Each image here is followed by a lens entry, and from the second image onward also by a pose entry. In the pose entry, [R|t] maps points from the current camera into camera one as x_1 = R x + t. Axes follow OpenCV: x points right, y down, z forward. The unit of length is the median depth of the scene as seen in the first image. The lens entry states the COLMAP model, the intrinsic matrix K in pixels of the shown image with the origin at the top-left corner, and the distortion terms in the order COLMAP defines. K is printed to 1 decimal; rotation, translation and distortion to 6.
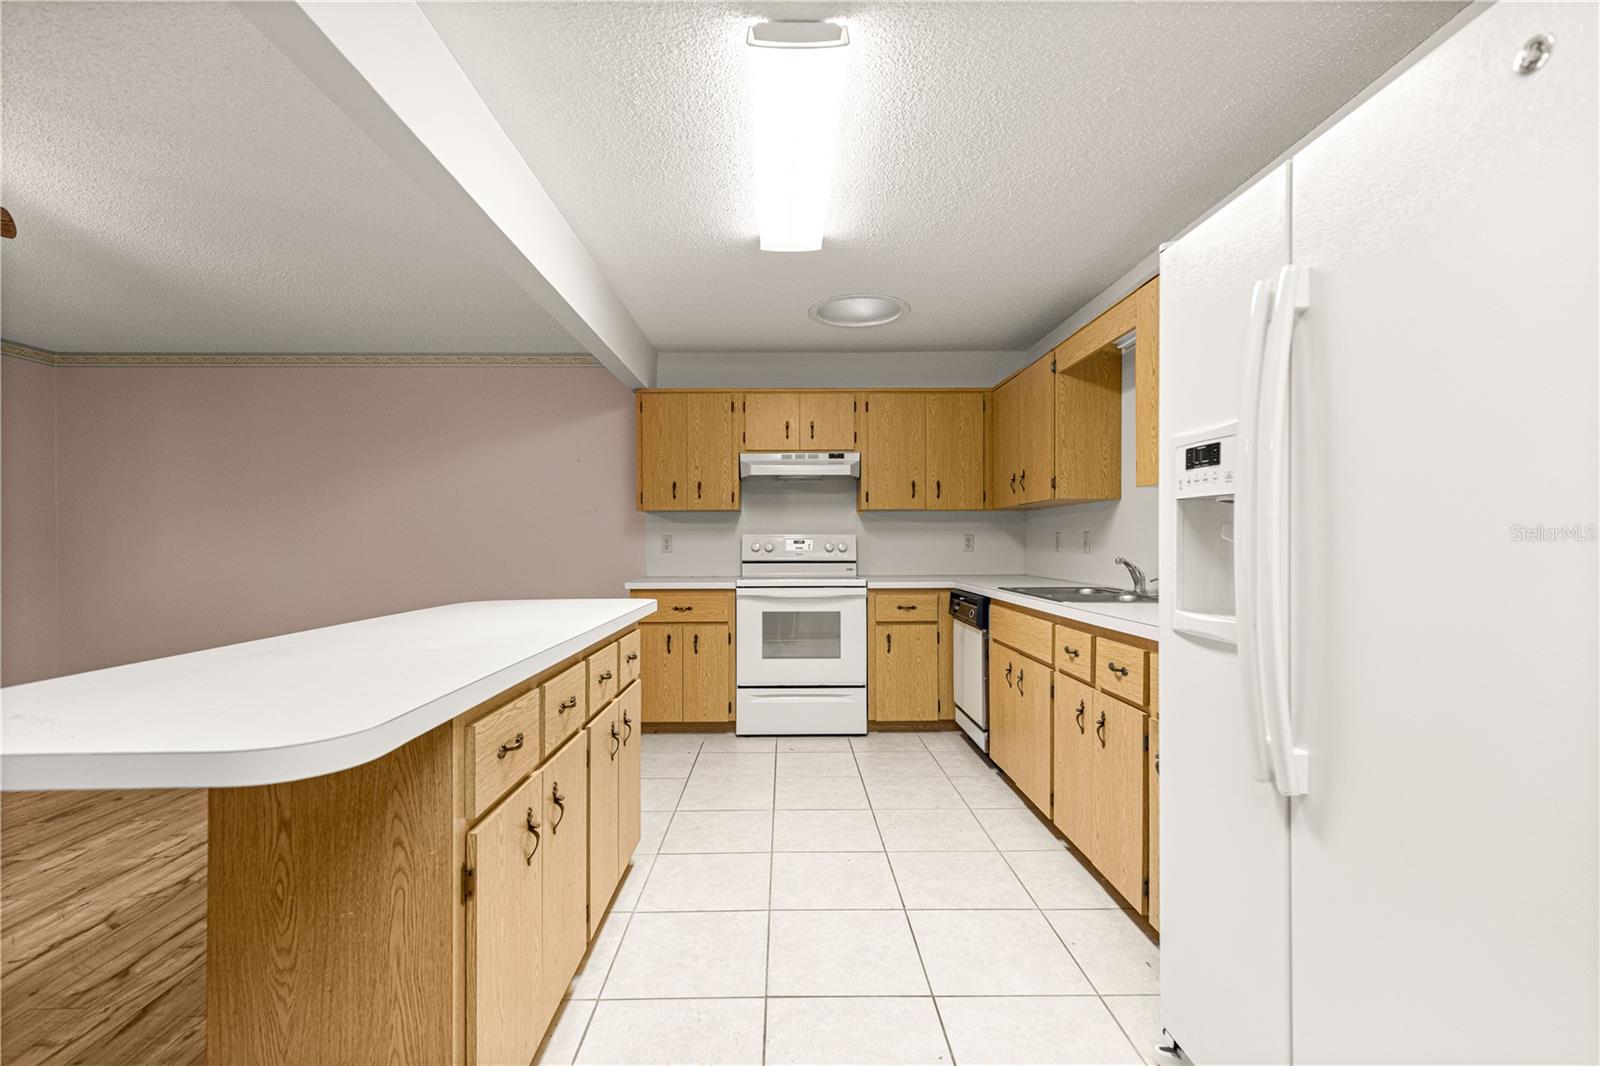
lens RADIAL K [[718.2, 0, 792.1], [0, 718.2, 539.9], [0, 0, 1]] dist [0.008401, -0.002090]
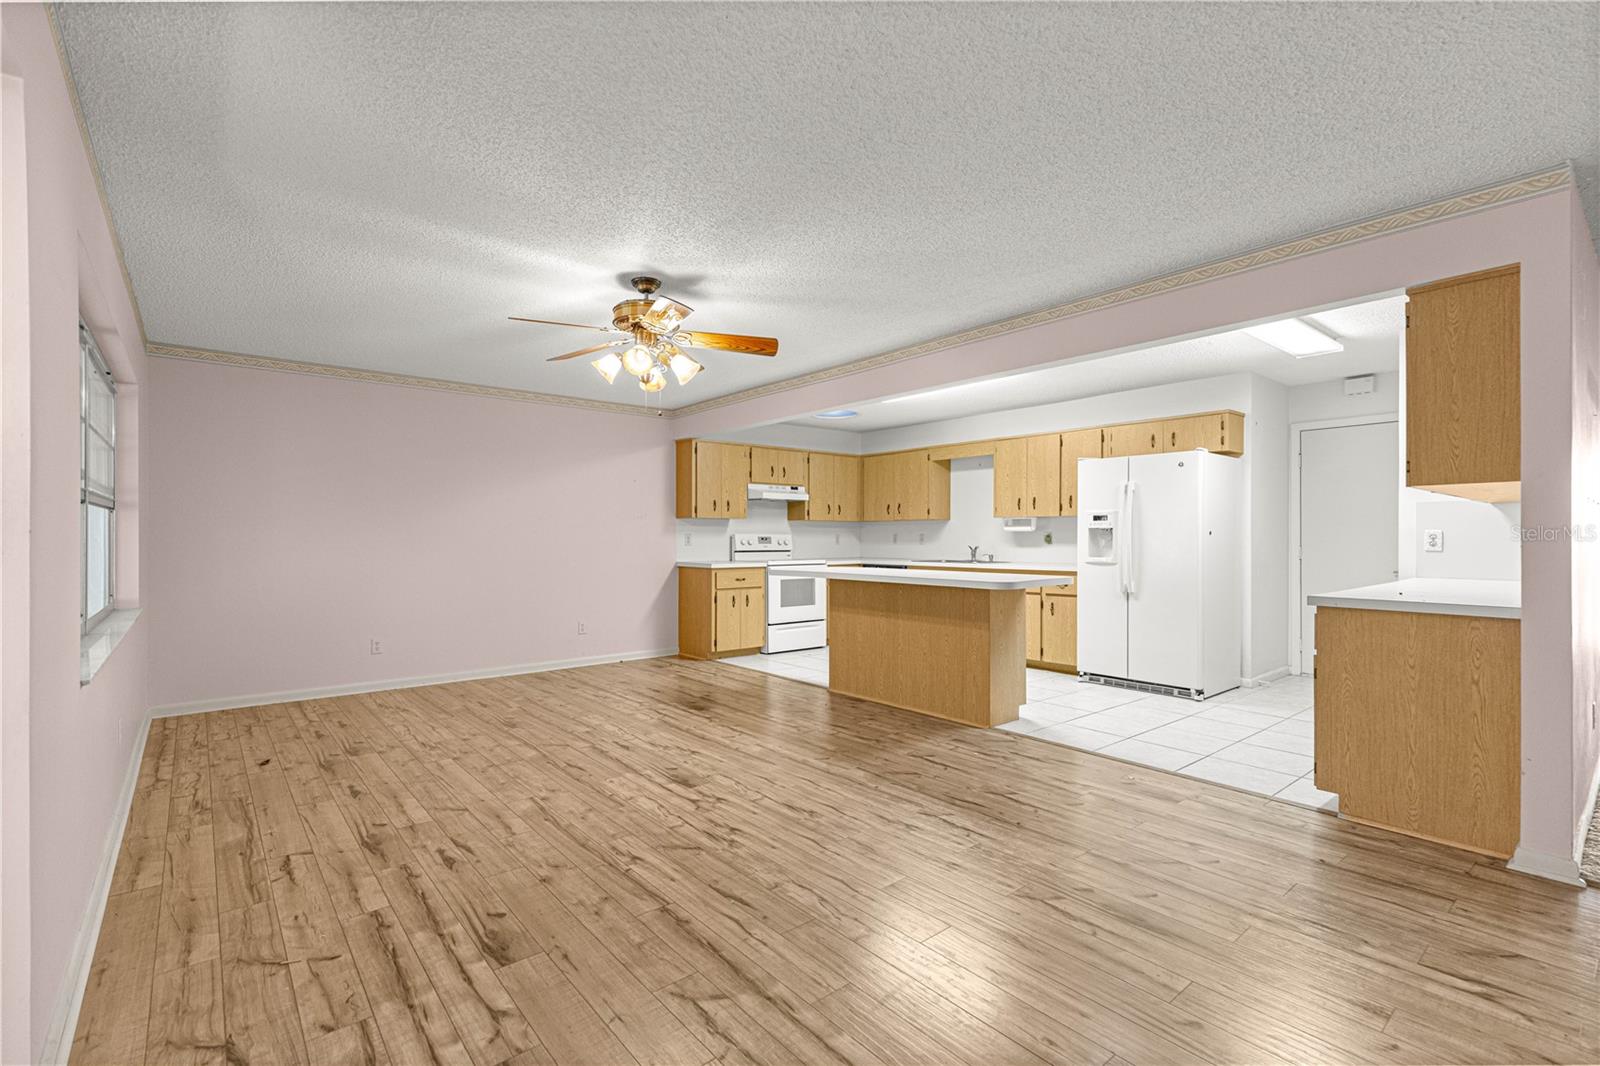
lens RADIAL K [[718.2, 0, 796.6], [0, 718.2, 536.3], [0, 0, 1]] dist [0.008401, -0.002090]
pose [[0.780795, 0.006163, 0.624756, -1.077908], [-0.004669, 0.999981, -0.004029, 0.003722], [-0.624769, 0.000229, 0.780809, -0.355870]]
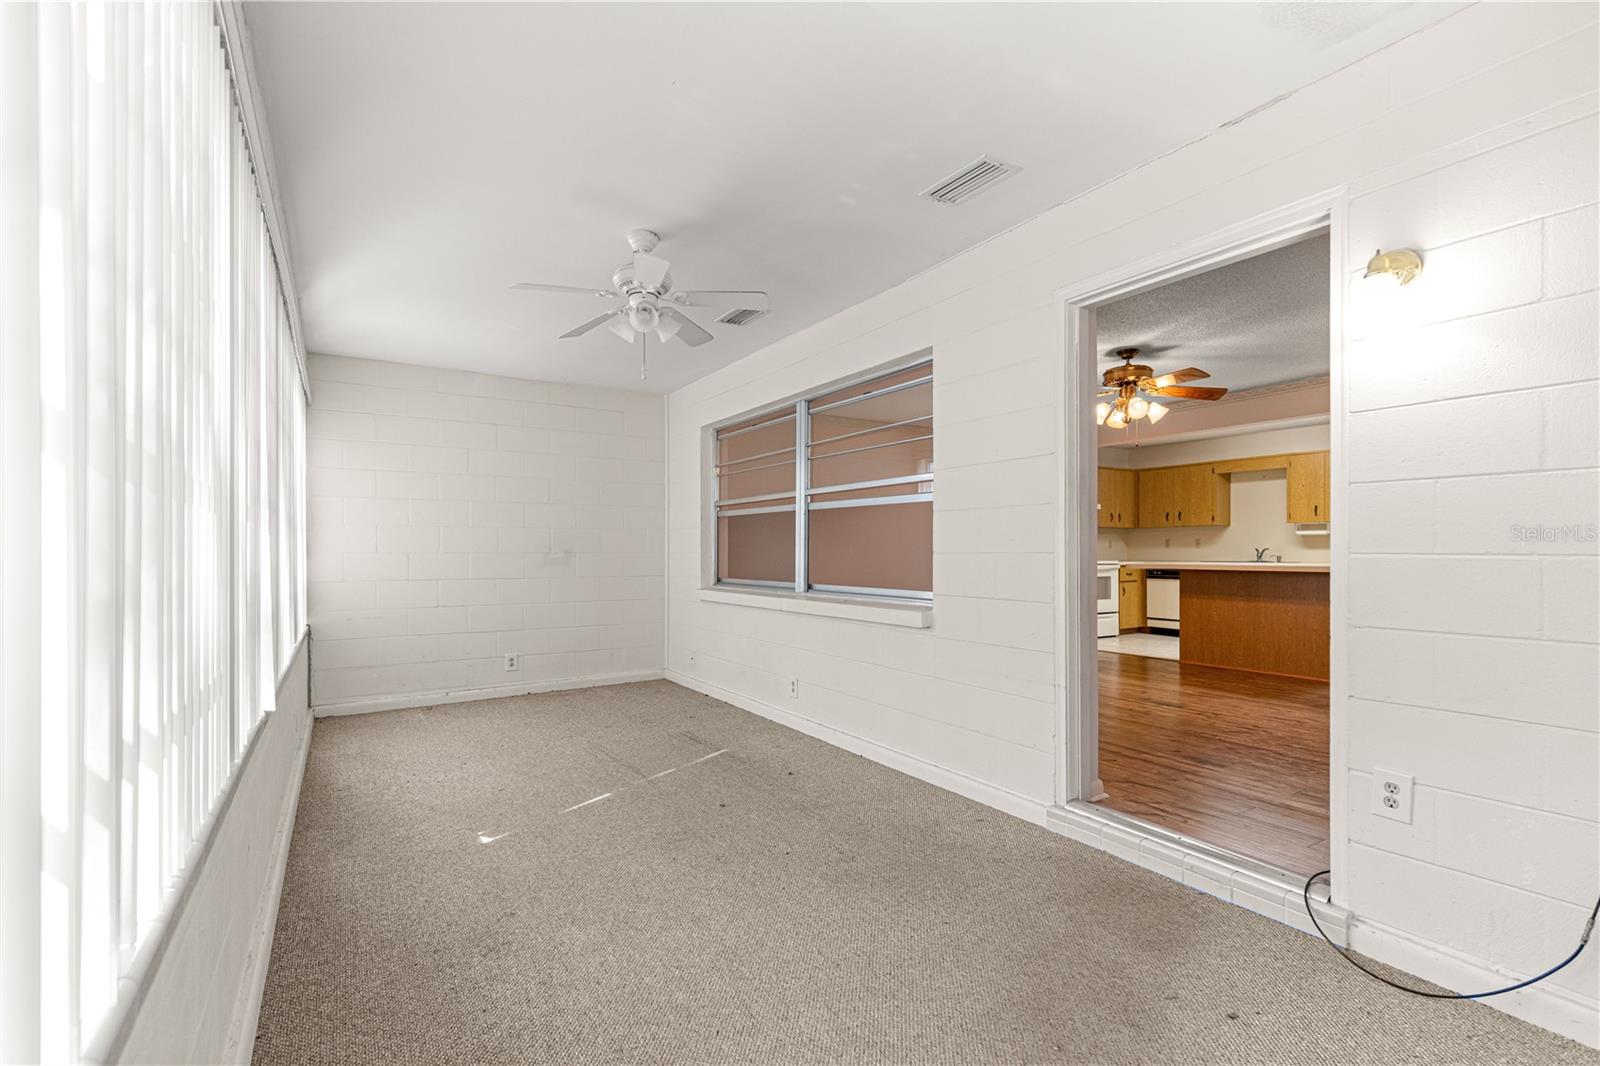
lens RADIAL K [[718.2, 0, 792.9], [0, 718.2, 550.3], [0, 0, 1]] dist [0.008401, -0.002090]
pose [[0.865205, 0.006212, 0.501379, -1.772276], [-0.004800, 0.999980, -0.004107, 0.038796], [-0.501395, 0.001147, 0.865218, -0.338579]]
